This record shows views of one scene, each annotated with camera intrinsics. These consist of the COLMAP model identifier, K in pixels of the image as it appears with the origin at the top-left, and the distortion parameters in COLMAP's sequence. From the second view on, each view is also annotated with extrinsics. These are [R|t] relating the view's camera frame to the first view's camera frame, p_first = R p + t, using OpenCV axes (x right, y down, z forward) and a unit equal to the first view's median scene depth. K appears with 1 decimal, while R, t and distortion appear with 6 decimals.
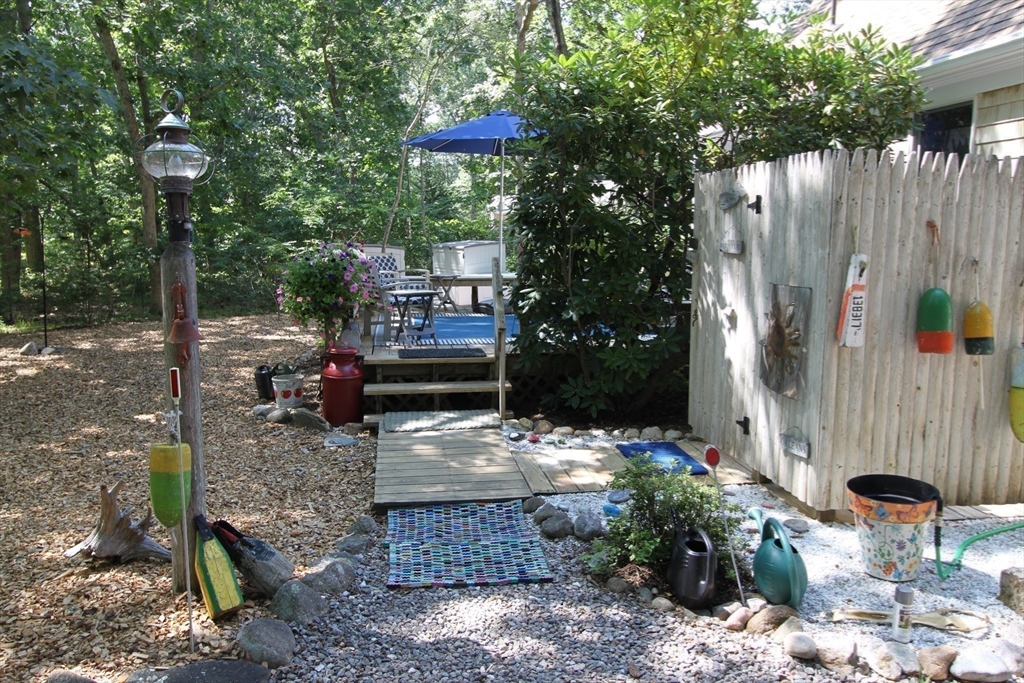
lens RADIAL K [[780.3, 0, 512.0], [0, 780.3, 341.5], [0, 0, 1]] dist [0.000673, 0.000722]
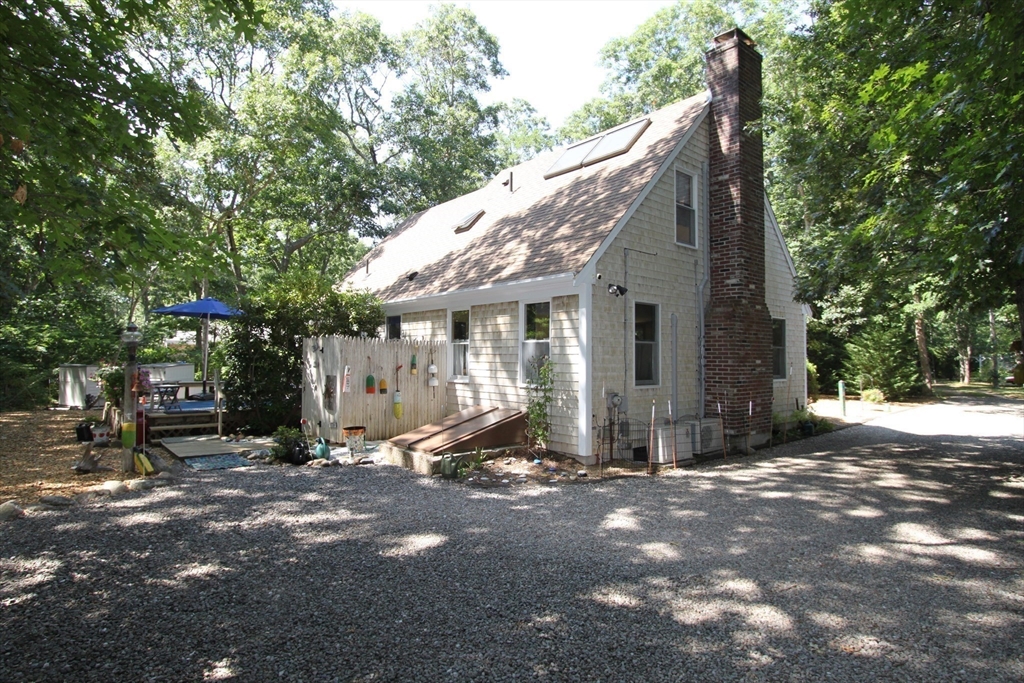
lens RADIAL K [[576.2, 0, 512.0], [0, 576.2, 341.5], [0, 0, 1]] dist [-0.002144, -0.000186]
pose [[0.859077, 0.020064, 0.511453, -0.172170], [0.065397, 0.986739, -0.148556, 0.147933], [-0.507651, 0.161069, 0.846373, -1.095108]]
